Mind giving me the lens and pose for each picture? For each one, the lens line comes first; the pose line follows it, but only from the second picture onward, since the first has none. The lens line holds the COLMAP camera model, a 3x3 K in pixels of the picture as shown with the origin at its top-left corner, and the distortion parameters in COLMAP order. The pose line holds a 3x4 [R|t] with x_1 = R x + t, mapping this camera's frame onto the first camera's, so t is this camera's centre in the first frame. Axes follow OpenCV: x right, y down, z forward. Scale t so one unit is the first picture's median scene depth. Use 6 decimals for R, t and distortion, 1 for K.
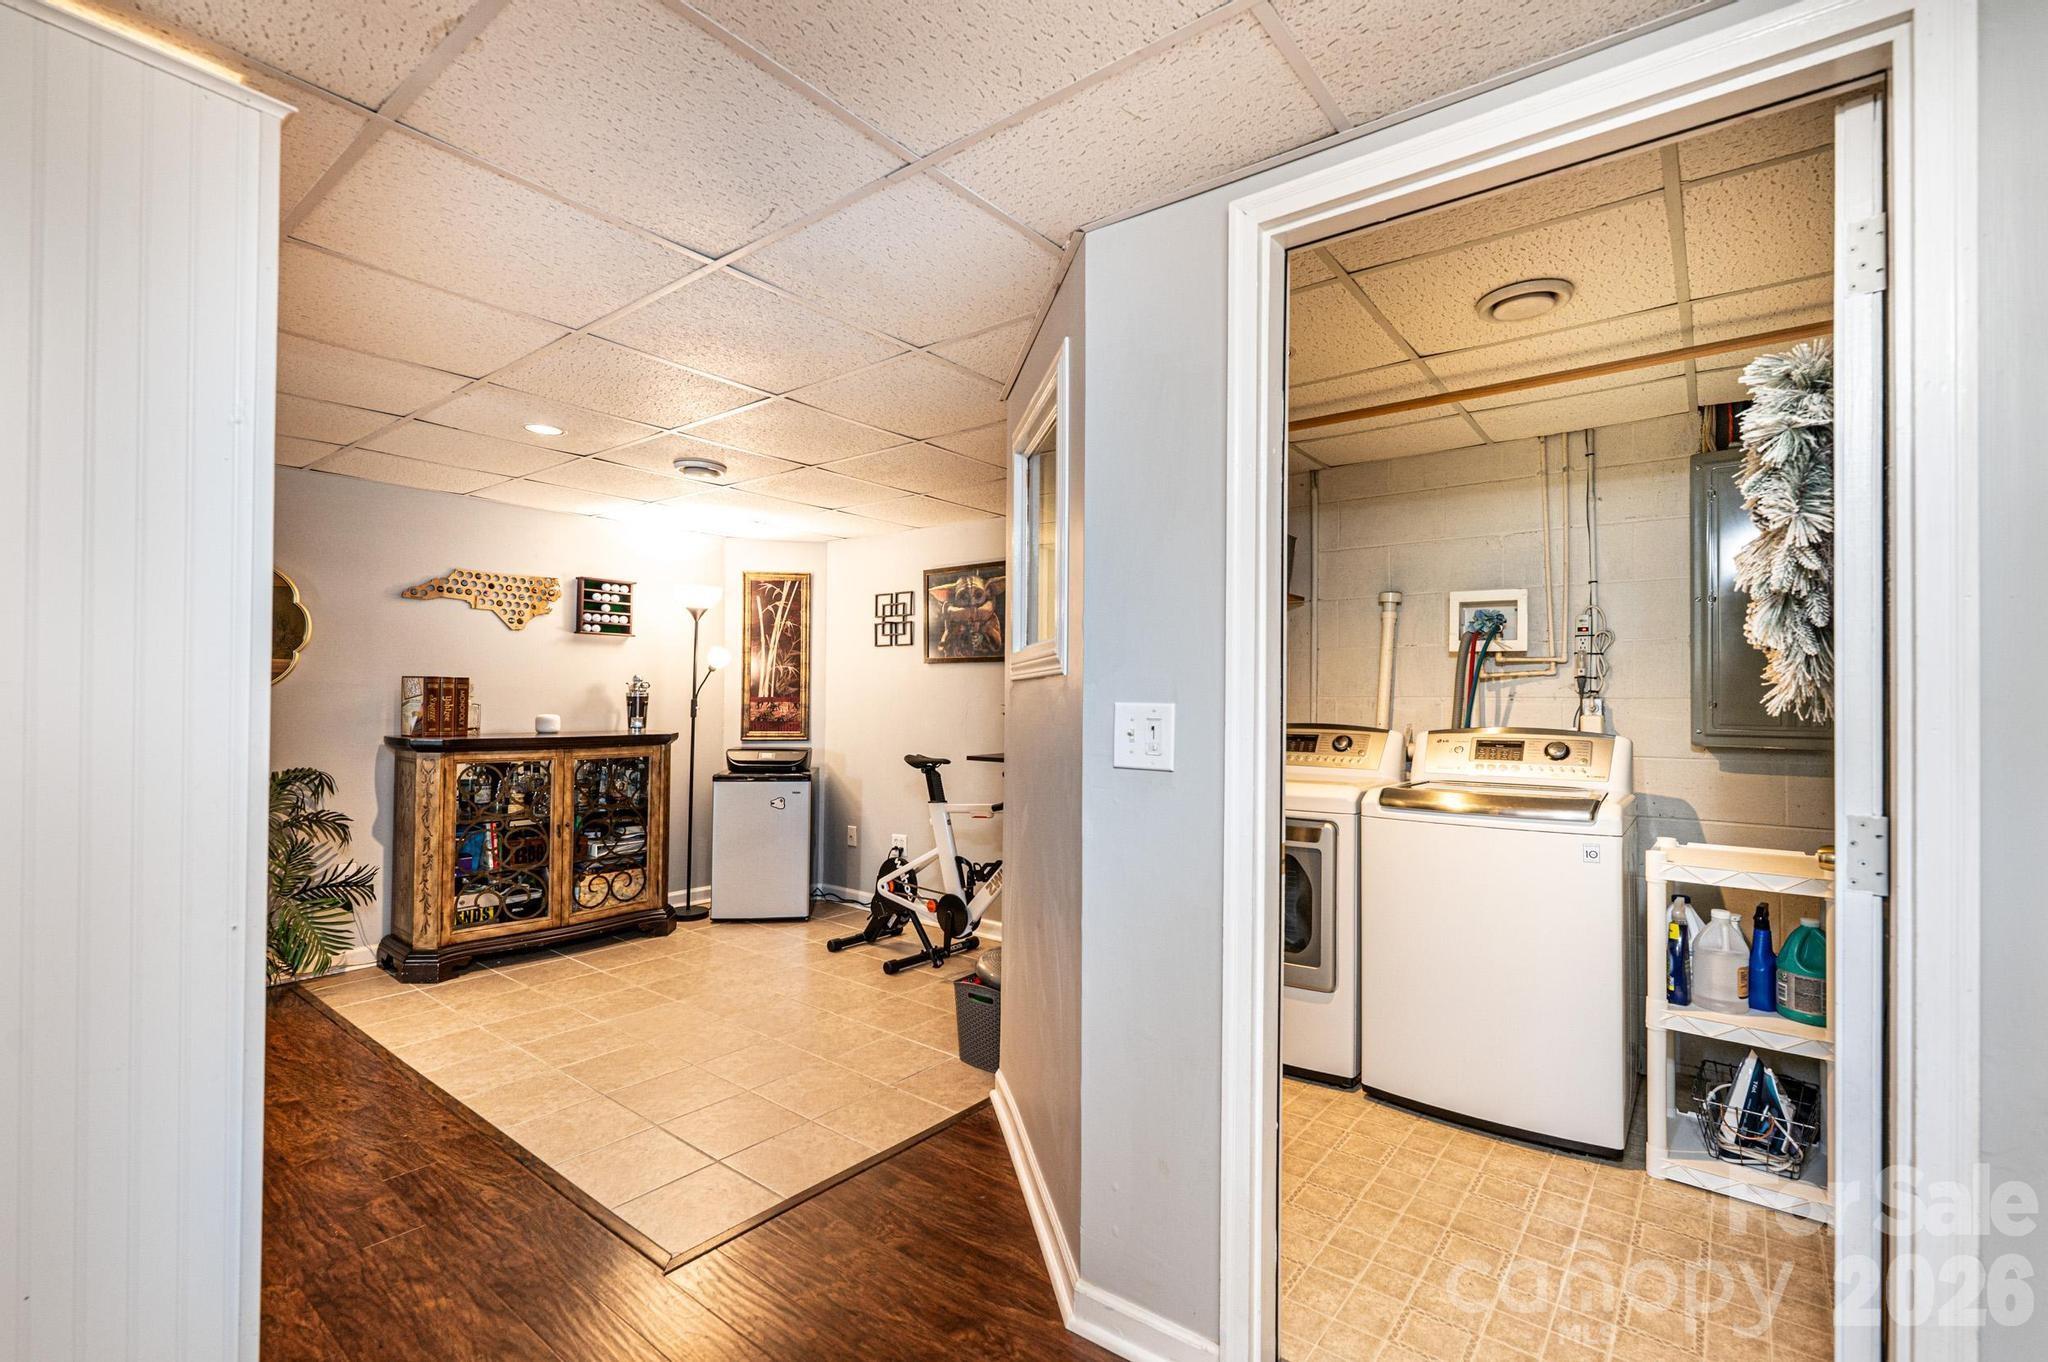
lens RADIAL K [[901.6, 0, 1024.0], [0, 901.6, 681.0], [0, 0, 1]] dist [-0.000432, -0.000003]
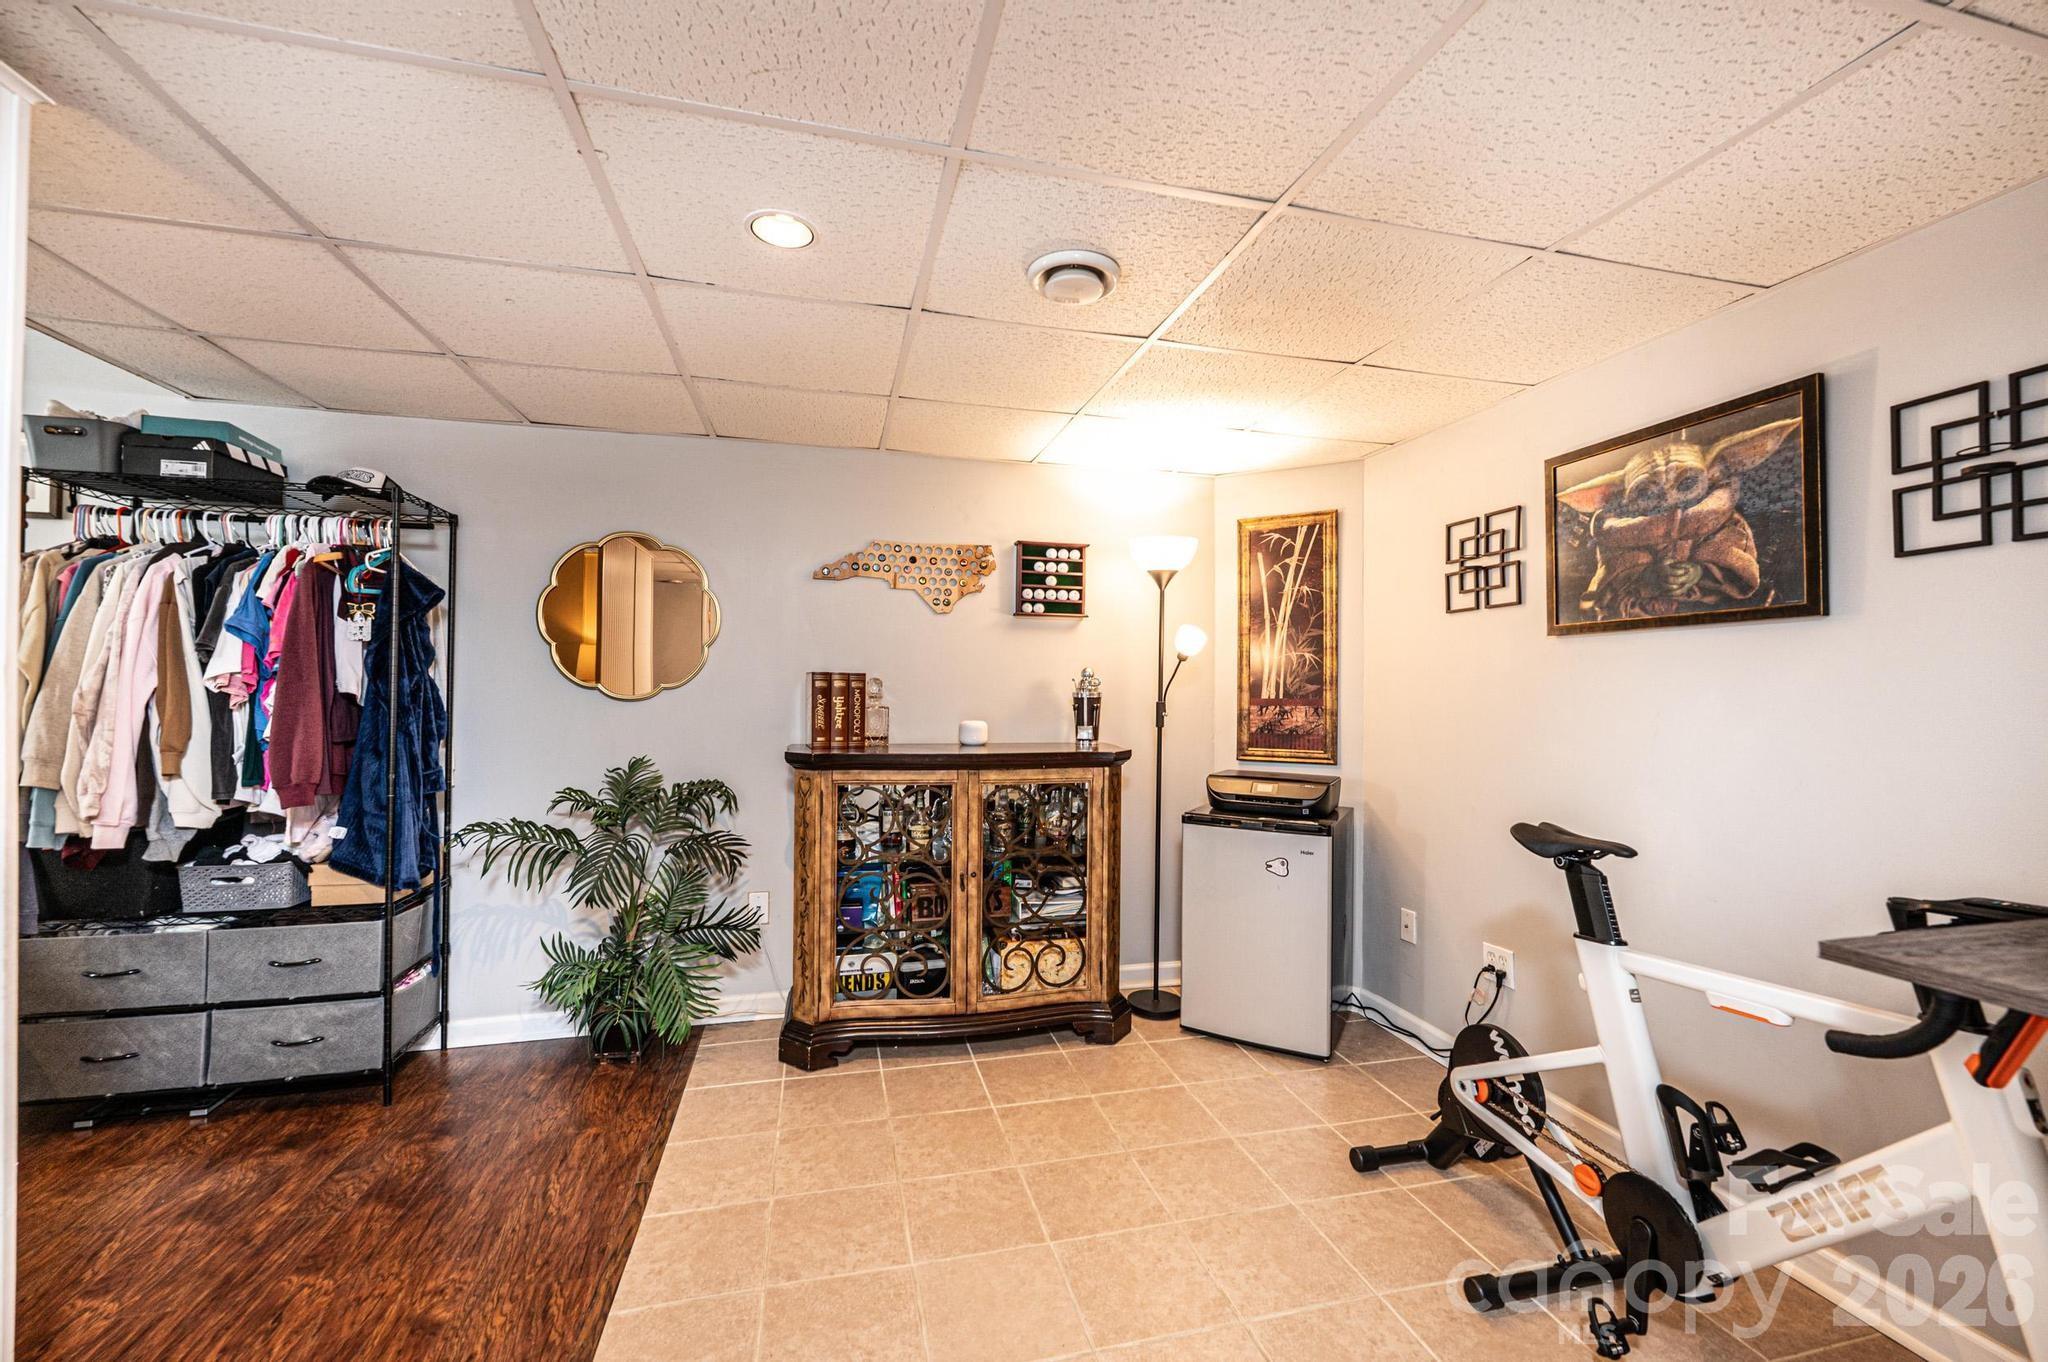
lens RADIAL K [[811.3, 0, 1024.0], [0, 811.3, 681.0], [0, 0, 1]] dist [-0.000601, 0.000012]
pose [[0.790392, -0.009836, -0.612522, -0.064747], [0.008787, 0.999950, -0.004718, 0.006573], [0.612538, -0.001653, 0.790439, 0.449758]]
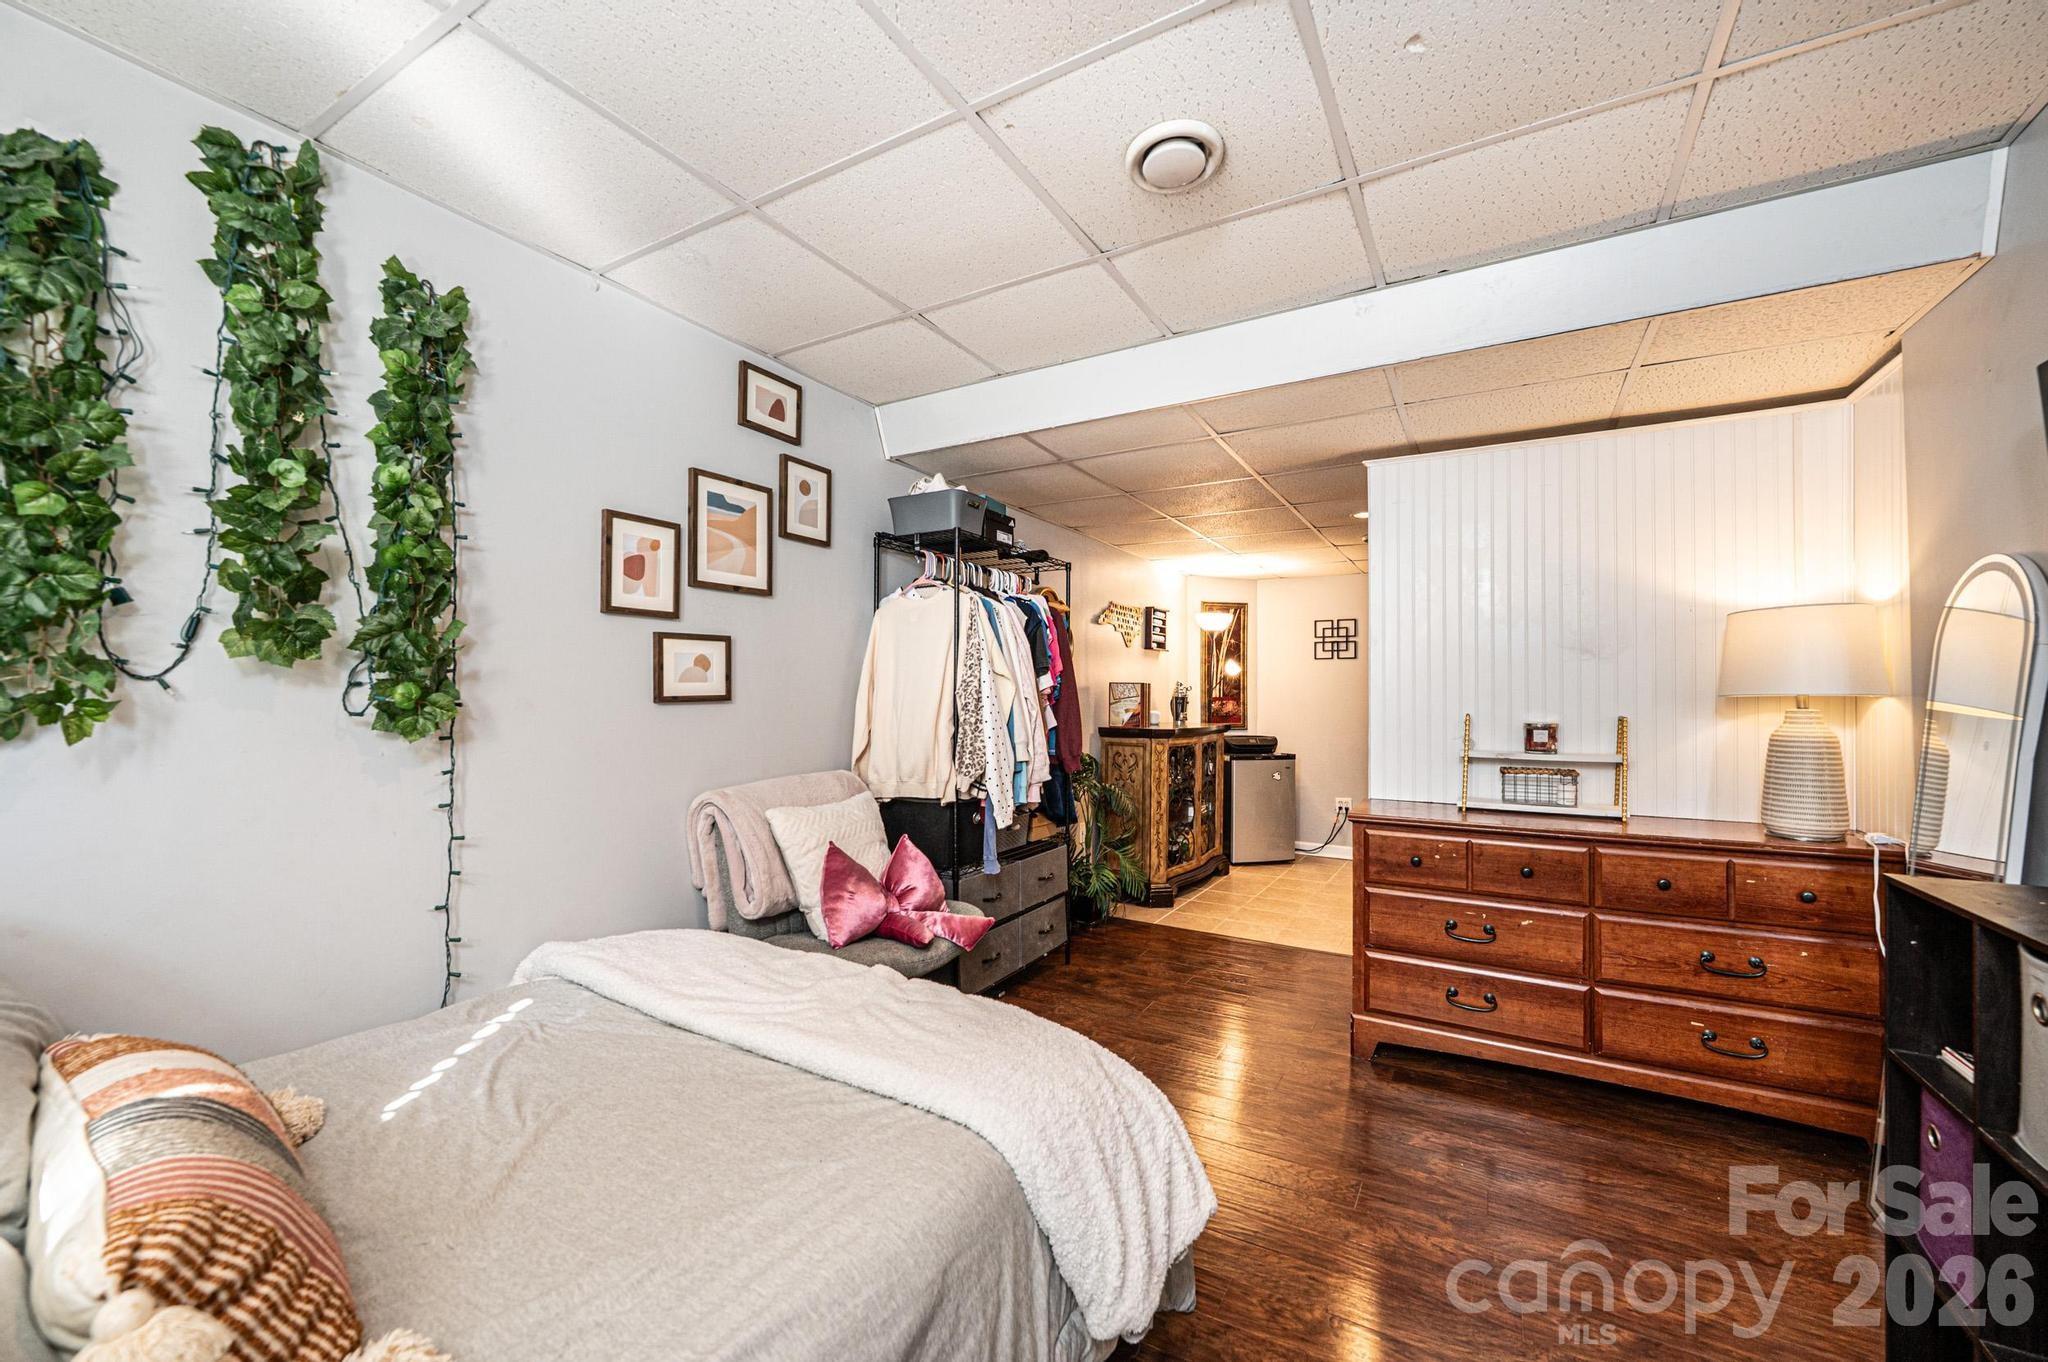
lens RADIAL K [[811.3, 0, 1024.0], [0, 811.3, 681.0], [0, 0, 1]] dist [-0.000601, 0.000012]
pose [[0.990683, -0.000362, 0.136184, -0.828325], [0.000209, 0.999999, 0.001142, -0.007703], [-0.136185, -0.001103, 0.990683, -0.153646]]
